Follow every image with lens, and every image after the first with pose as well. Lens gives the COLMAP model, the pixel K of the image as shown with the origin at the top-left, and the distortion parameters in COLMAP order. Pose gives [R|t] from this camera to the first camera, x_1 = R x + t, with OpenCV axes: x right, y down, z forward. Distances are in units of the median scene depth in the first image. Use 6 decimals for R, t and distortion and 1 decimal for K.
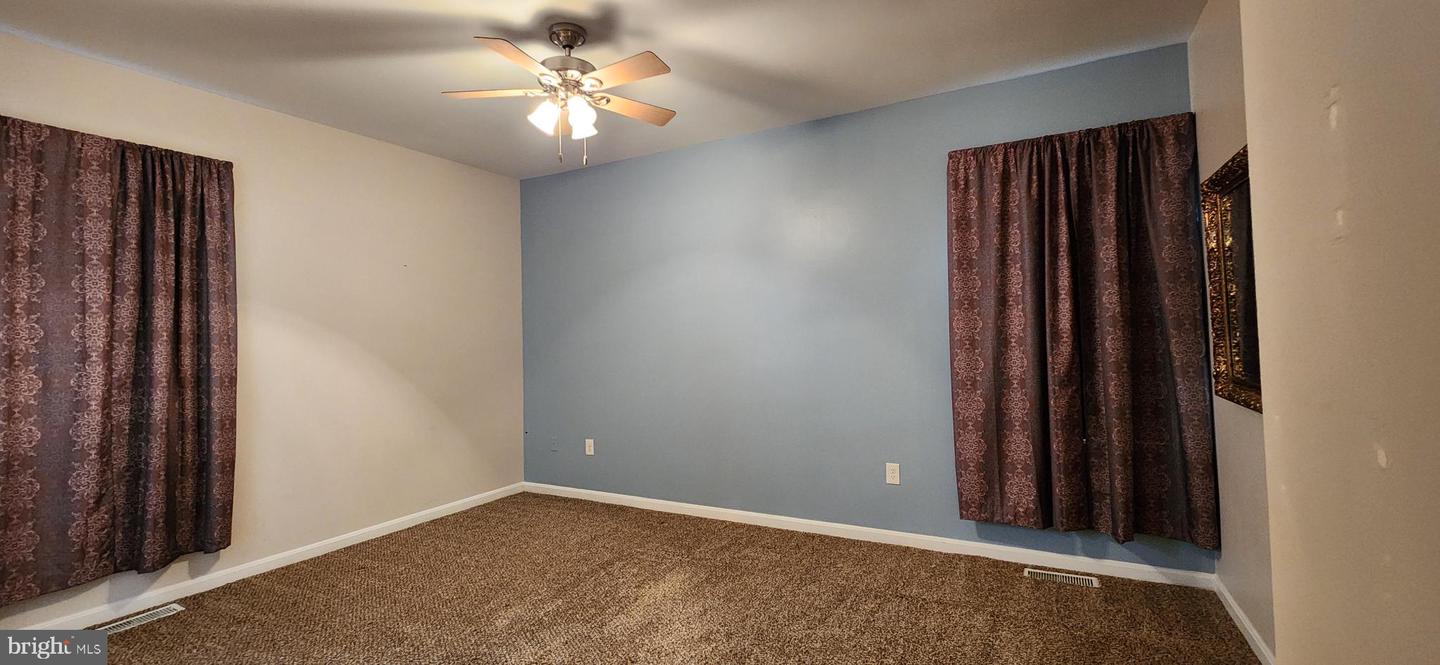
lens RADIAL K [[589.2, 0, 724.3], [0, 589.2, 316.7], [0, 0, 1]] dist [0.000189, -0.000050]
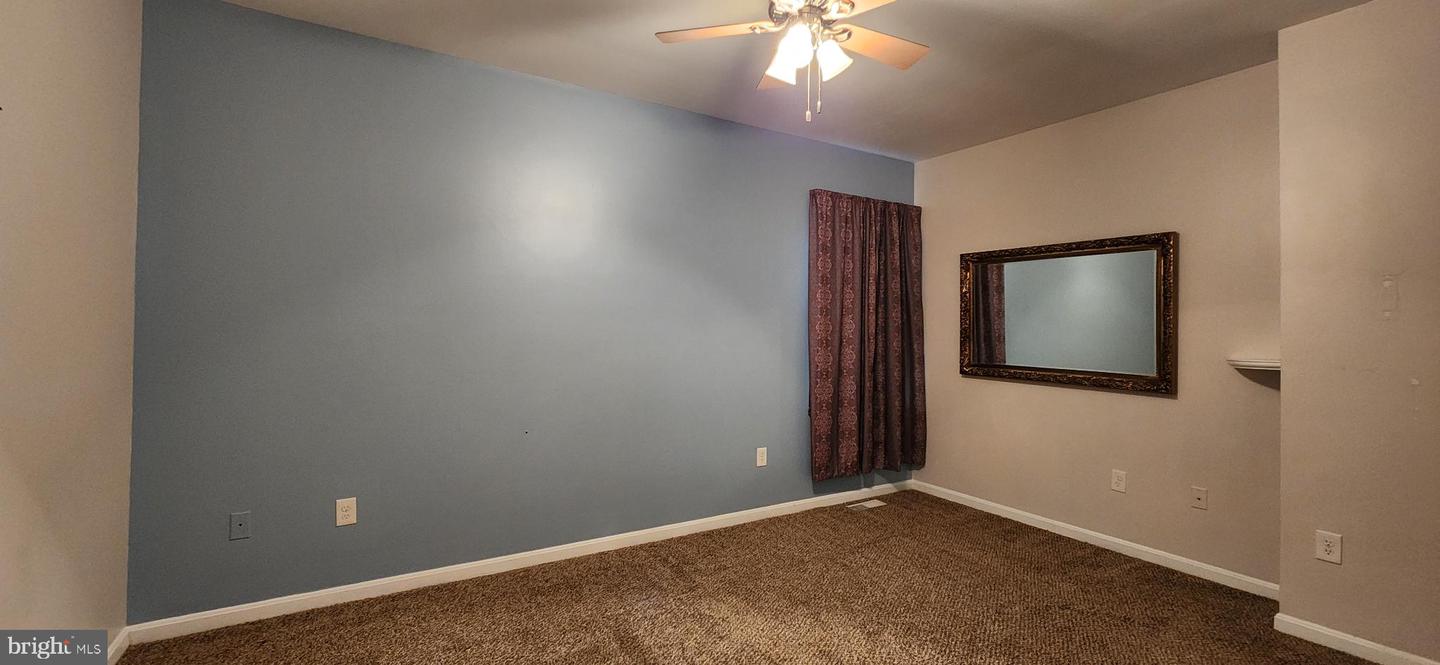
lens RADIAL K [[589.2, 0, 724.3], [0, 589.2, 316.7], [0, 0, 1]] dist [0.000189, -0.000050]
pose [[0.492042, 0.043350, 0.869491, -0.836986], [-0.055341, 0.998297, -0.018455, 0.026423], [-0.868811, -0.039038, 0.493603, 0.582365]]
